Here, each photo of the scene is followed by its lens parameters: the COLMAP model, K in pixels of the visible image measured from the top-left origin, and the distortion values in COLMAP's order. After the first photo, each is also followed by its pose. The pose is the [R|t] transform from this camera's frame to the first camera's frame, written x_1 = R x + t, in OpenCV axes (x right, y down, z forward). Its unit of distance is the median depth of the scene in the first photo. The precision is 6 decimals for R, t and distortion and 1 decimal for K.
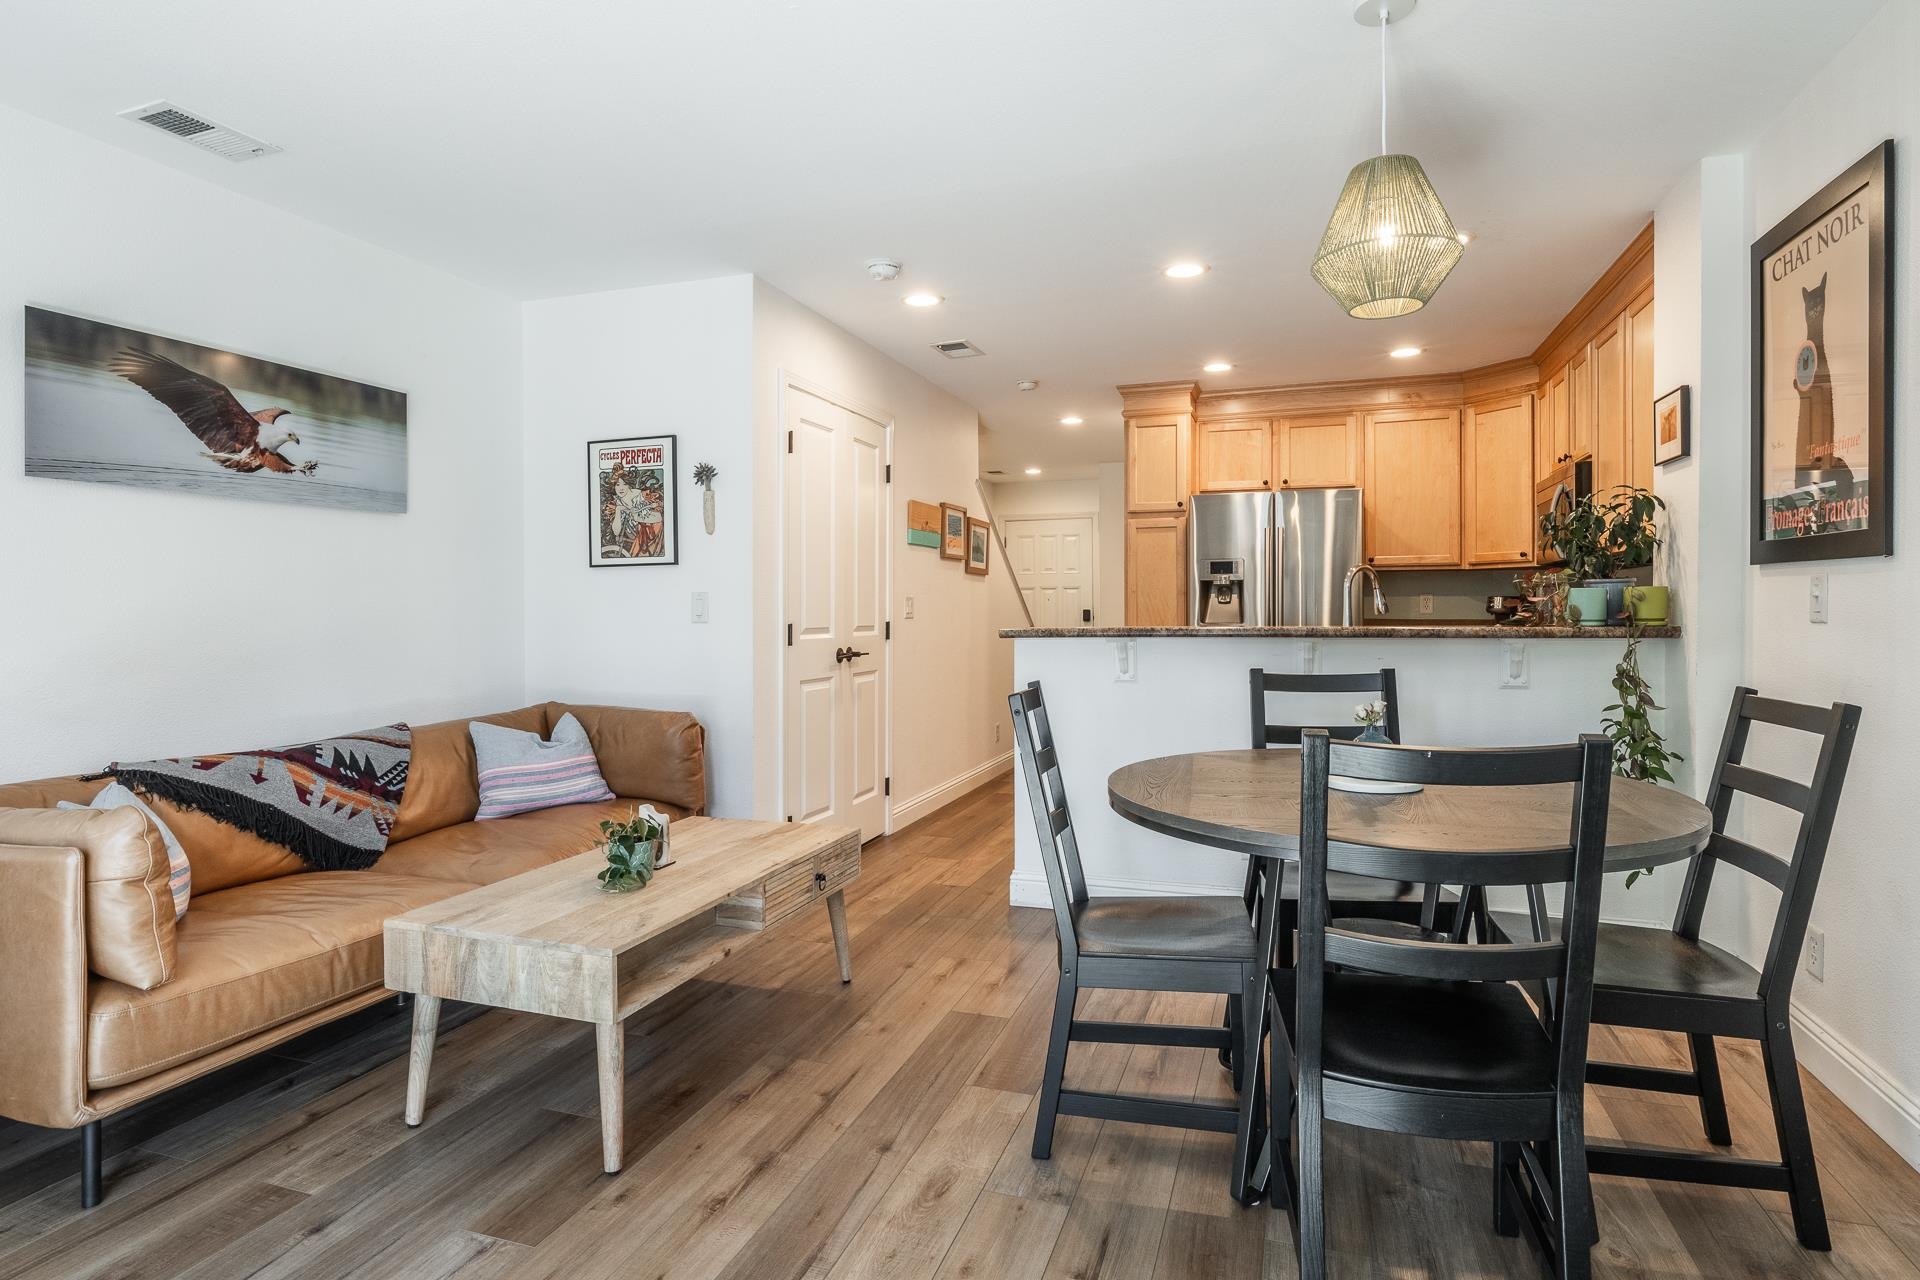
lens RADIAL K [[1011.4, 0, 968.8], [0, 1011.4, 620.4], [0, 0, 1]] dist [-0.004626, 0.000402]
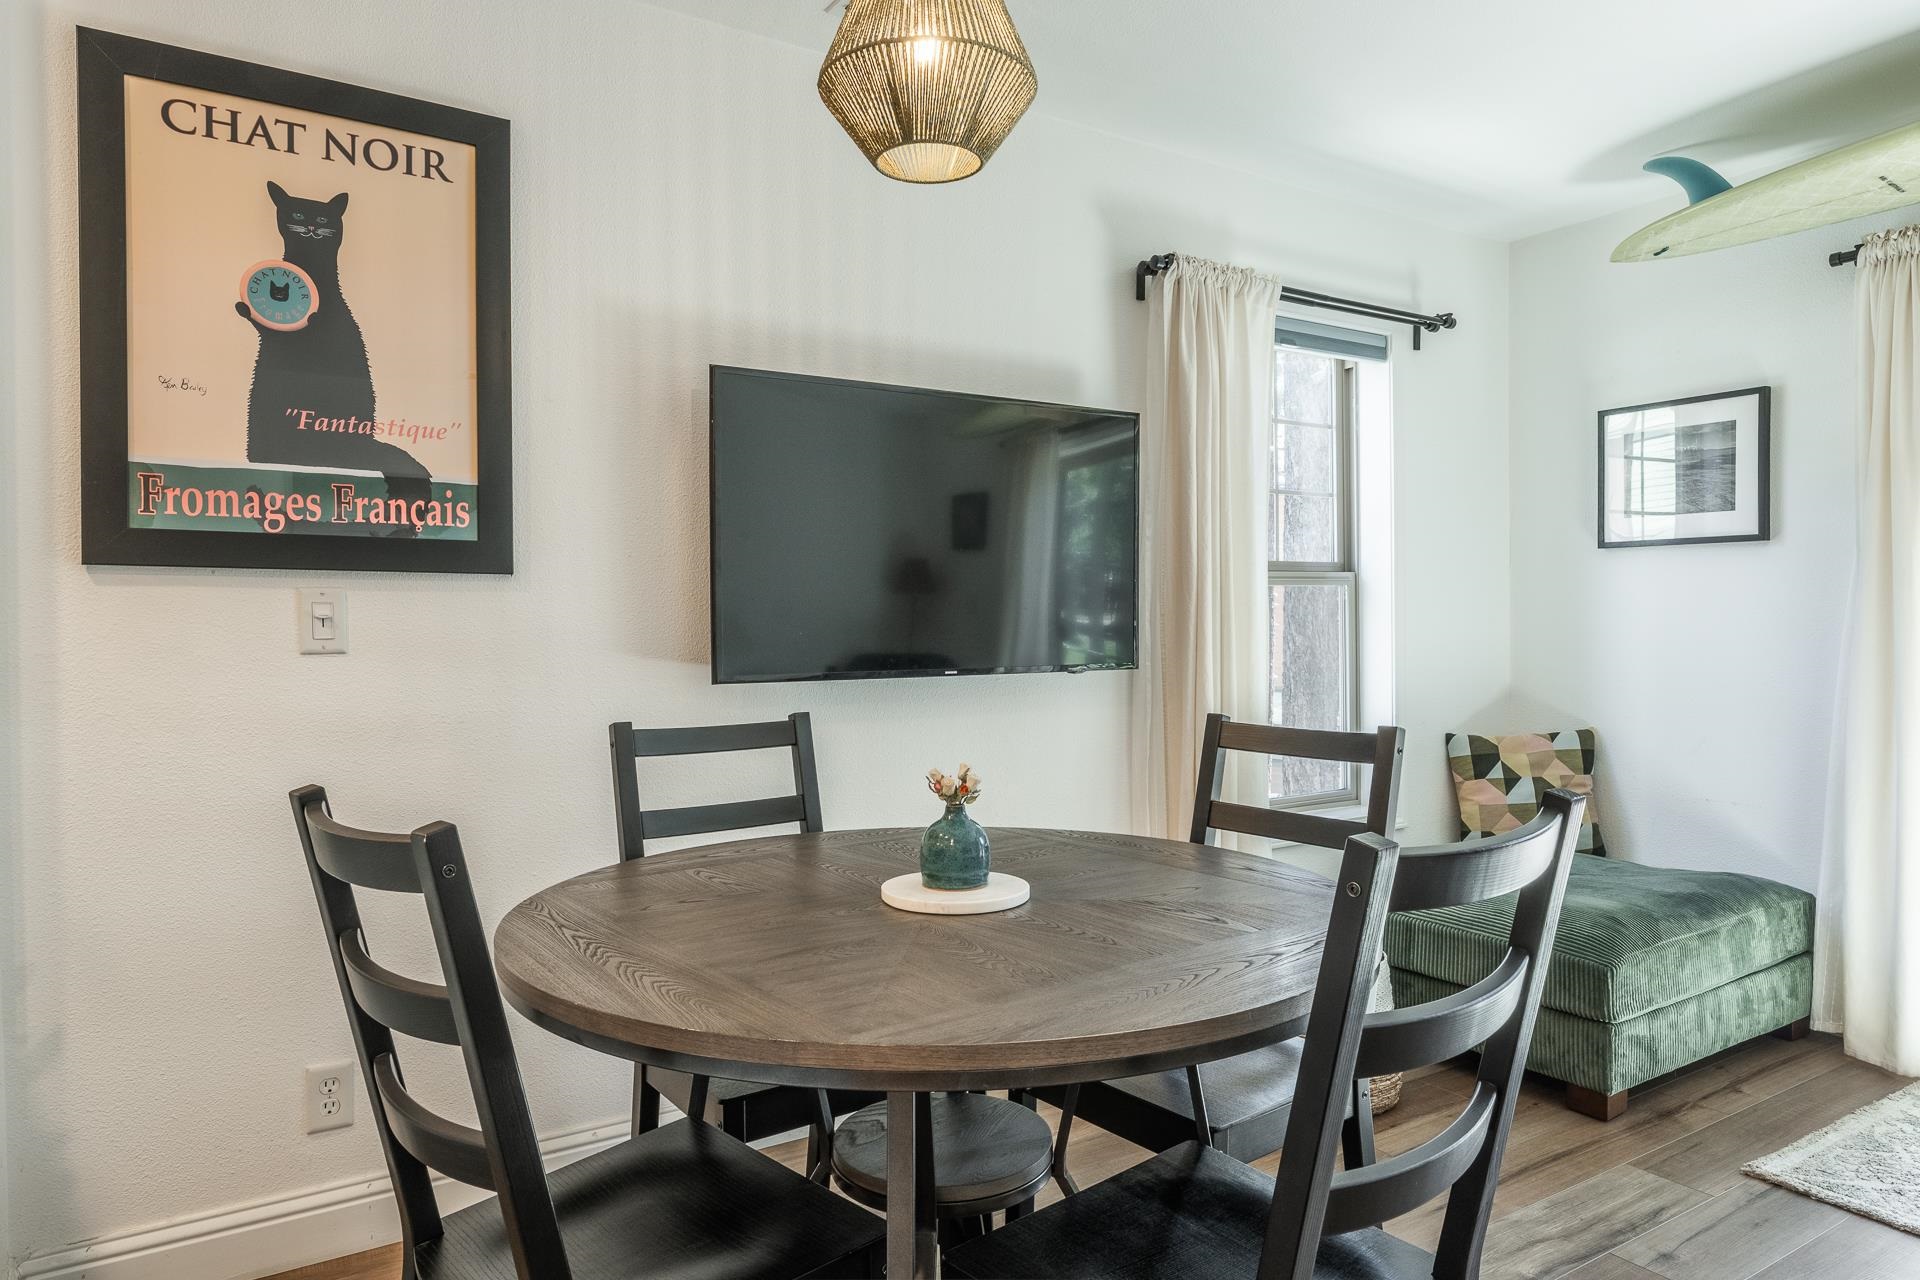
lens RADIAL K [[1170.5, 0, 967.9], [0, 1170.5, 642.1], [0, 0, 1]] dist [0.000514, -0.002512]
pose [[-0.773436, 0.002129, 0.633871, -0.057285], [0.020907, 0.999536, 0.022153, -0.011419], [-0.633530, 0.030387, -0.773121, 1.052285]]
